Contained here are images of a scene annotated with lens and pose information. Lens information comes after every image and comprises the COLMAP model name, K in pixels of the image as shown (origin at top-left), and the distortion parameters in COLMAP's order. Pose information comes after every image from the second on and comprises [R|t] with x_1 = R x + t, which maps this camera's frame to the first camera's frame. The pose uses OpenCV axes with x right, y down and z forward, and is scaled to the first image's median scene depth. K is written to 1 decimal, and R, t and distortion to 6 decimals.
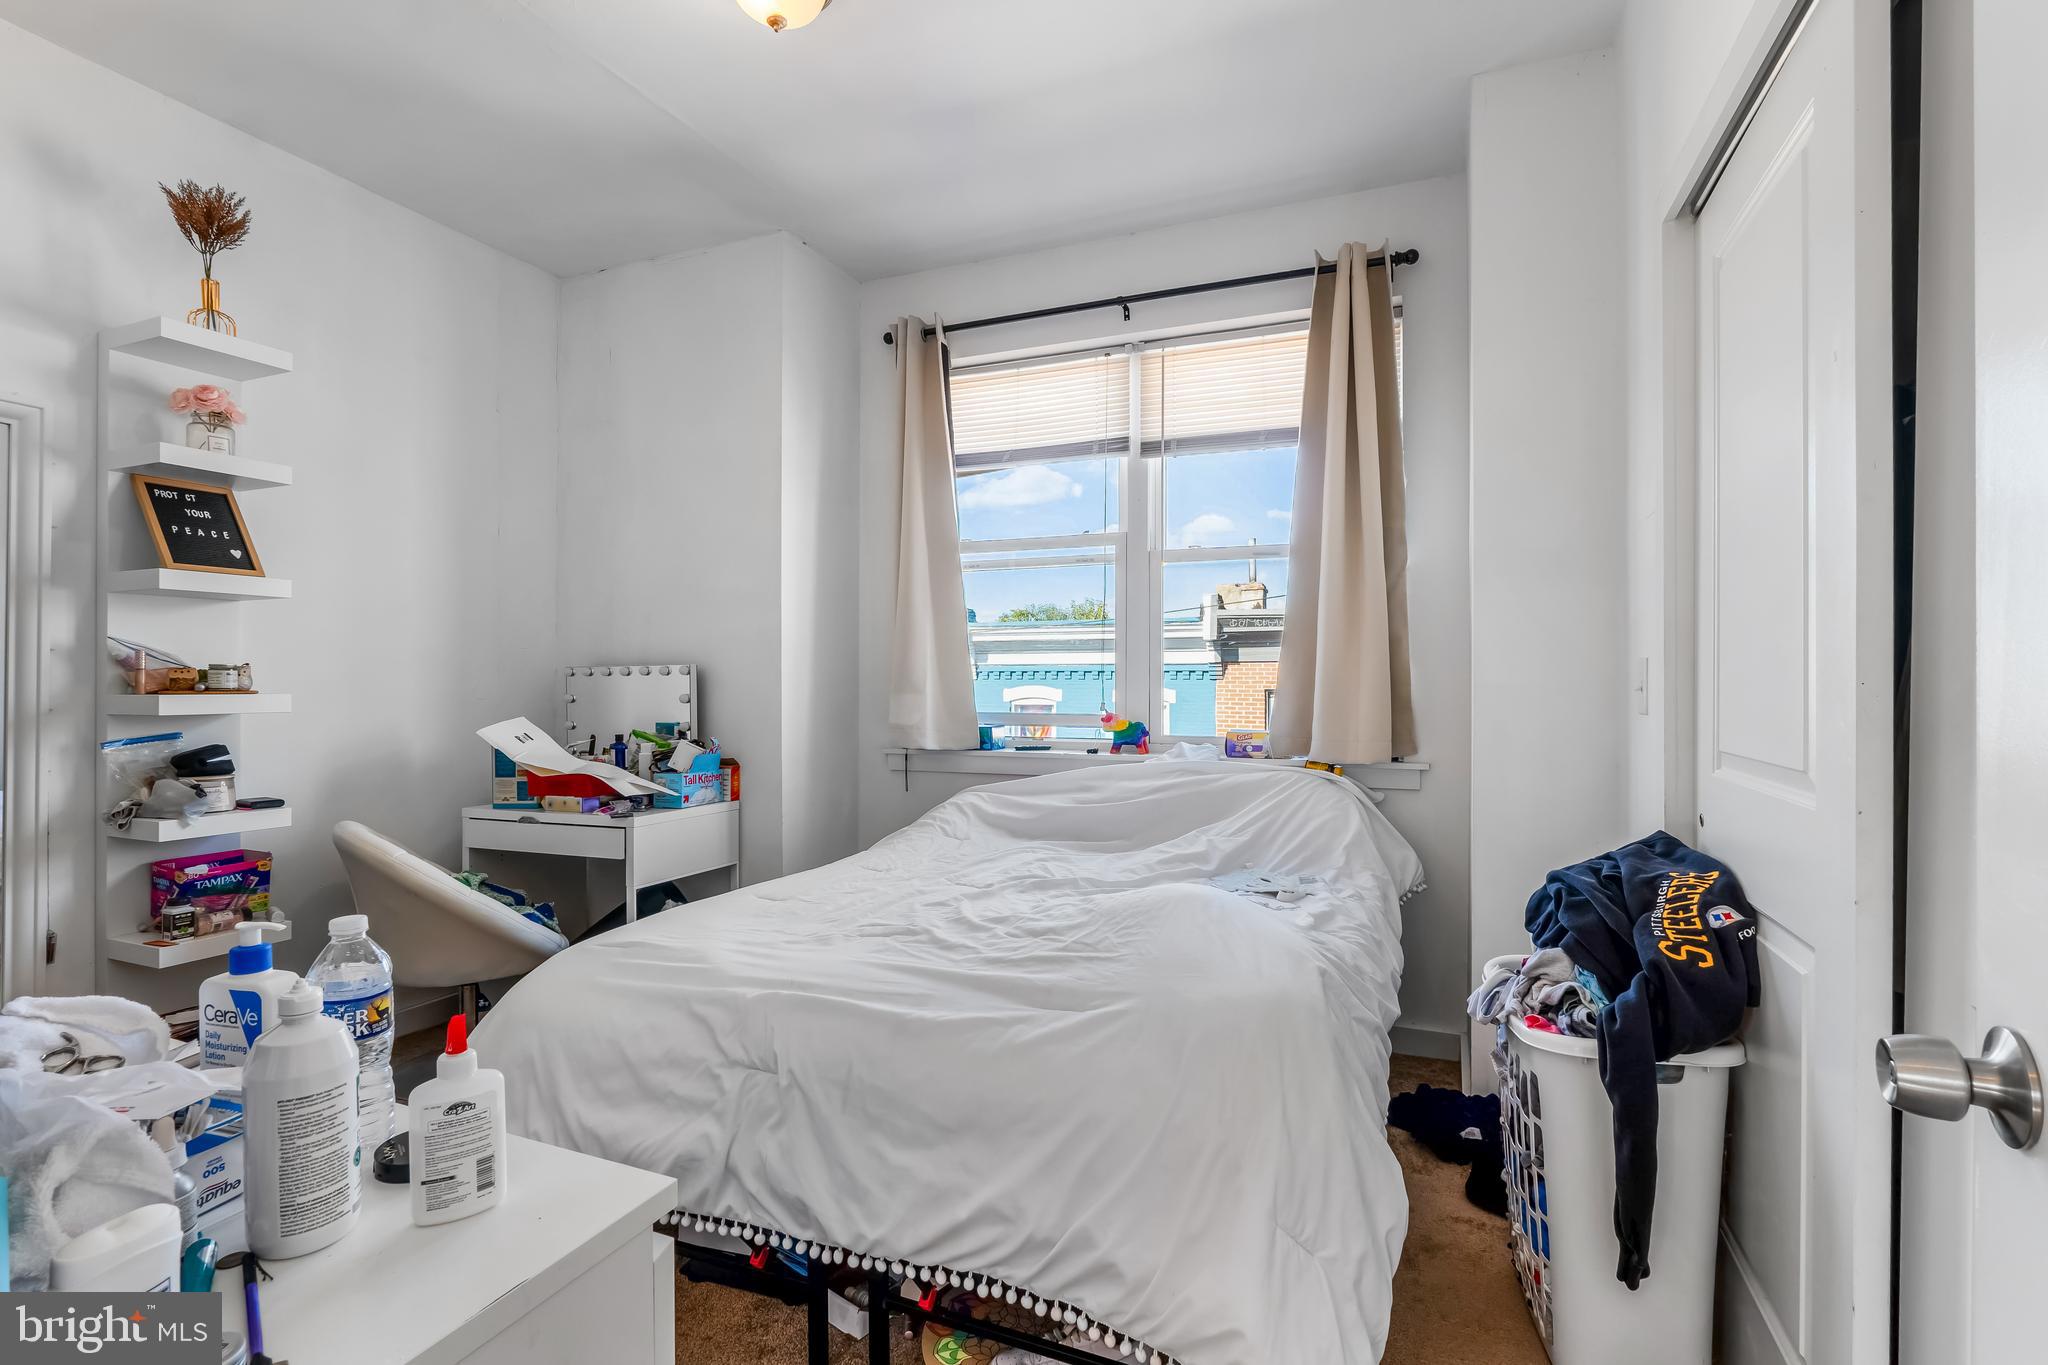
lens RADIAL K [[956.8, 0, 1016.7], [0, 956.8, 683.9], [0, 0, 1]] dist [-0.000115, -0.000141]
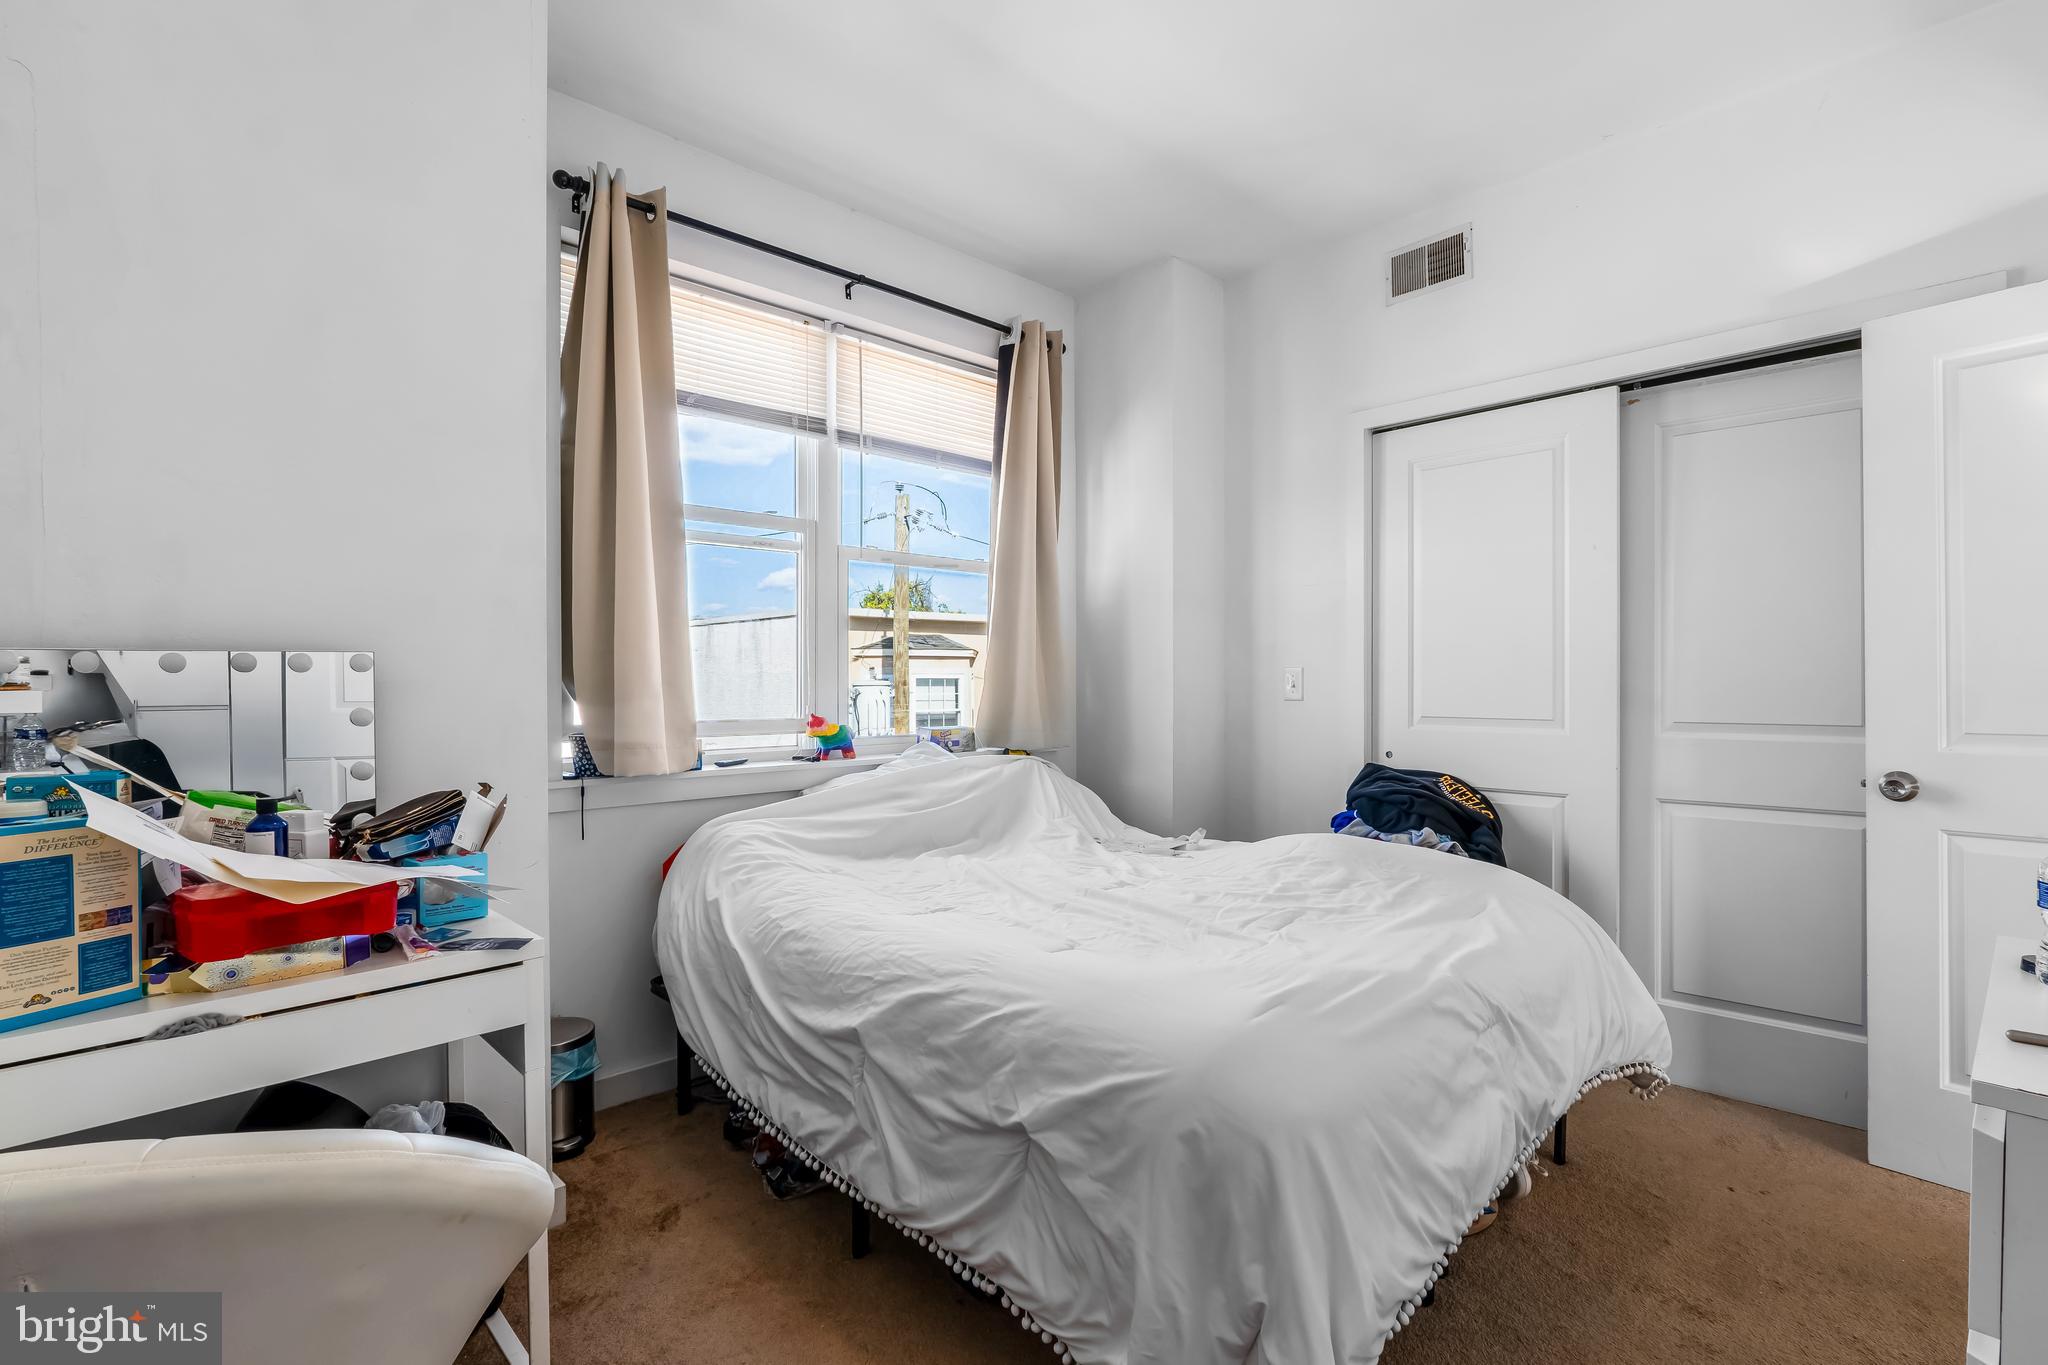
lens RADIAL K [[956.8, 0, 1016.7], [0, 956.8, 683.9], [0, 0, 1]] dist [-0.000115, -0.000141]
pose [[0.405113, -0.005286, 0.914251, -0.674646], [0.000168, 0.999984, 0.005707, -0.006262], [-0.914267, -0.002158, 0.405107, 0.459829]]
